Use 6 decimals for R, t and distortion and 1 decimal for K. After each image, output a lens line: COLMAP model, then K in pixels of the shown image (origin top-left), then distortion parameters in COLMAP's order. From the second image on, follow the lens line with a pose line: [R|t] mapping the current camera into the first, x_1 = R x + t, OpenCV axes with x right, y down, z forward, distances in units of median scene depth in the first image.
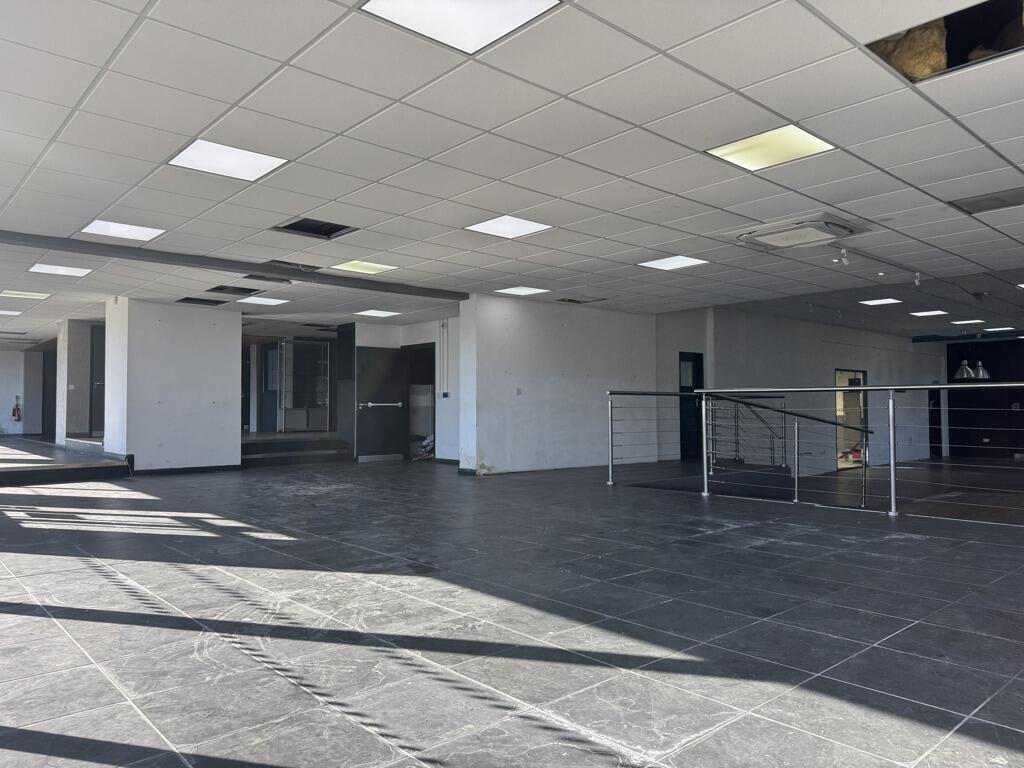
lens RADIAL K [[717.1, 0, 511.7], [0, 717.1, 378.4], [0, 0, 1]] dist [0.062148, -0.071311]
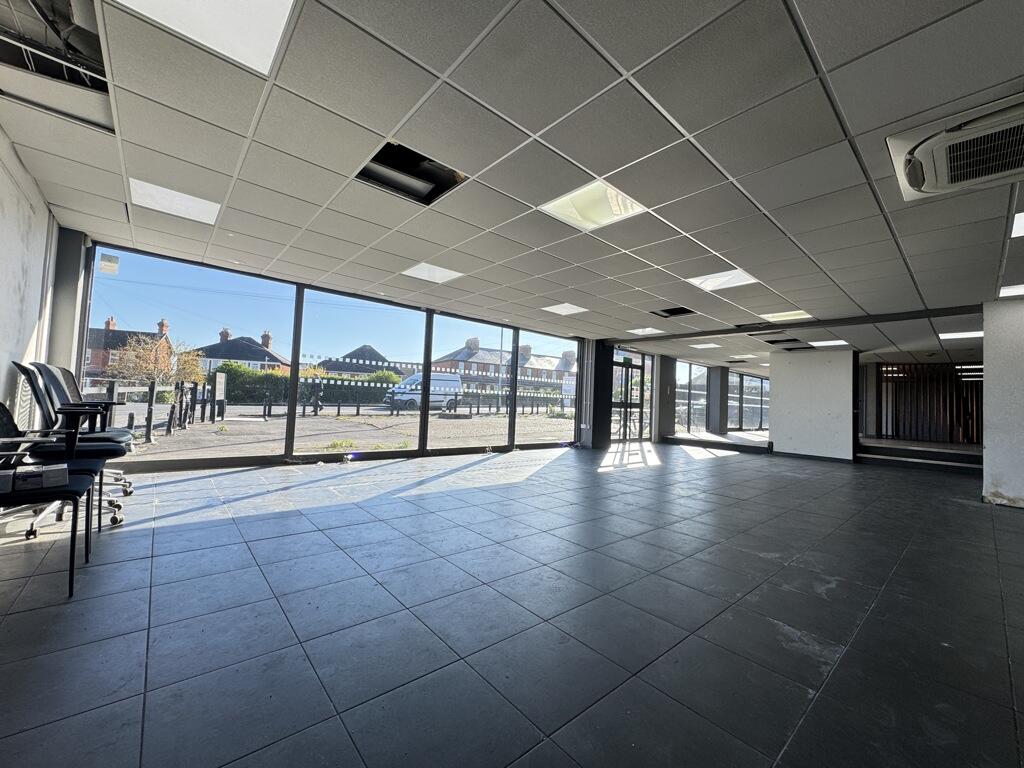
lens RADIAL K [[406.9, 0, 513.9], [0, 406.9, 380.5], [0, 0, 1]] dist [-0.002034, -0.000133]
pose [[-0.012217, -0.046882, -0.998826, 0.726040], [-0.004450, 0.998893, -0.046831, 0.010361], [0.999915, 0.003872, -0.012412, 0.609089]]
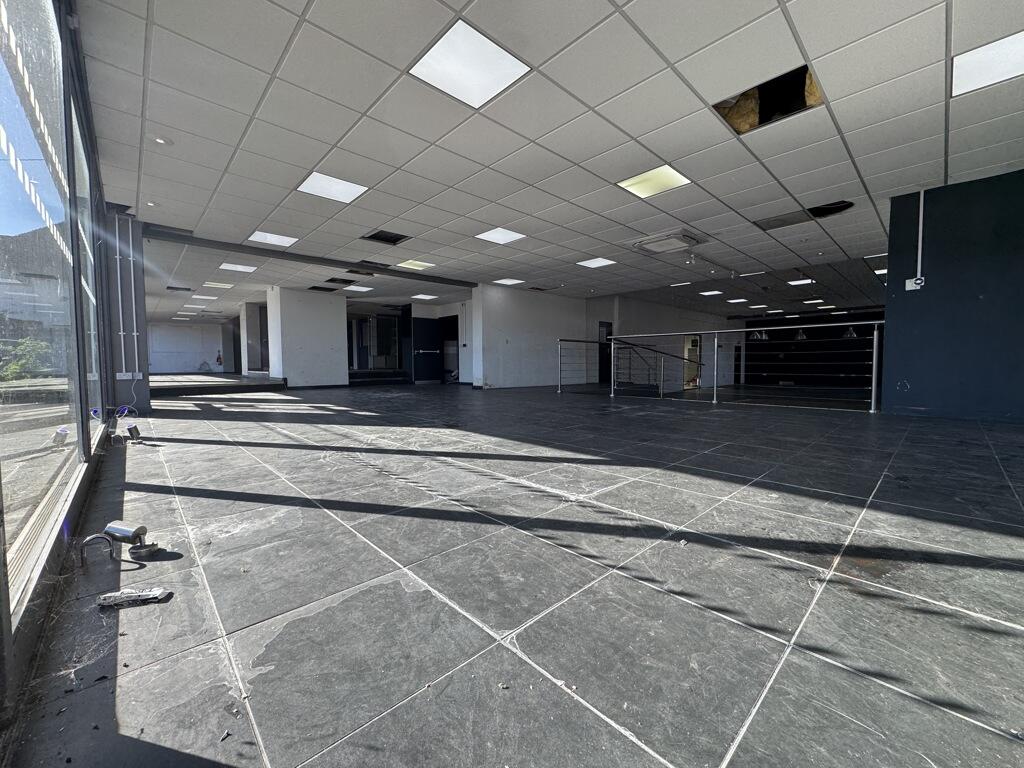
lens RADIAL K [[406.9, 0, 513.9], [0, 406.9, 380.5], [0, 0, 1]] dist [-0.002034, -0.000133]
pose [[0.999644, -0.002852, 0.026545, 0.000908], [0.000647, 0.996572, 0.082722, 0.047776], [-0.026690, -0.082676, 0.996219, 0.012049]]
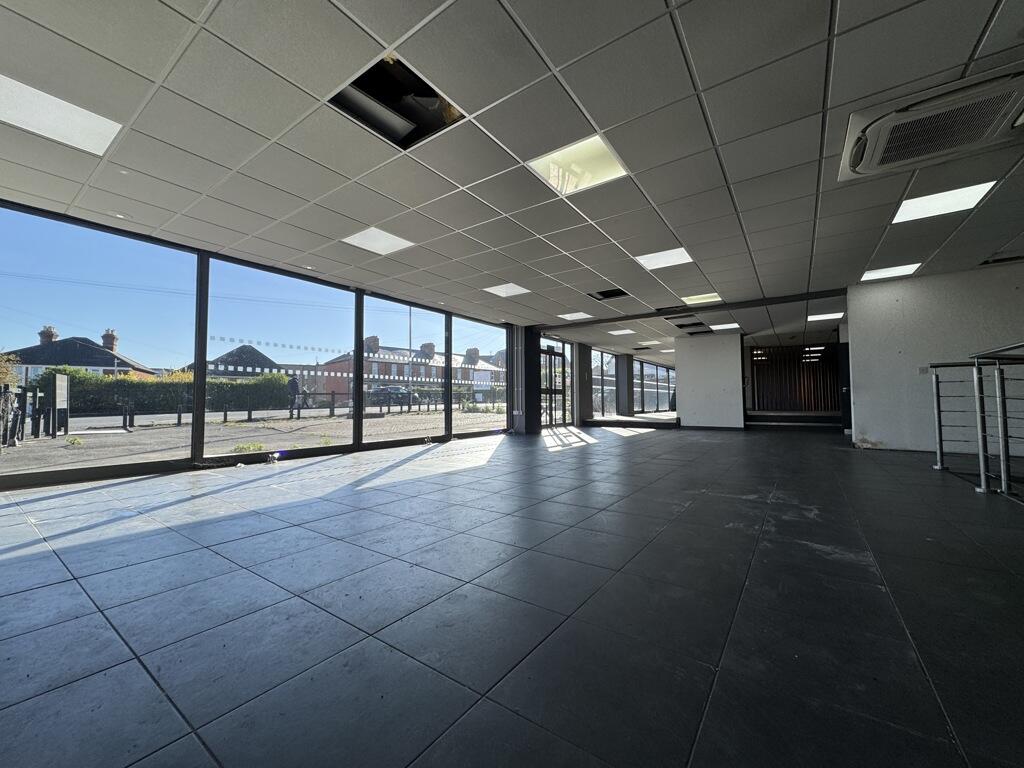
lens RADIAL K [[406.9, 0, 513.9], [0, 406.9, 380.5], [0, 0, 1]] dist [-0.002034, -0.000133]
pose [[0.225617, -0.048433, -0.973011, 0.686381], [0.044099, 0.998247, -0.039464, 0.046396], [0.973217, -0.034005, 0.227358, 0.504614]]
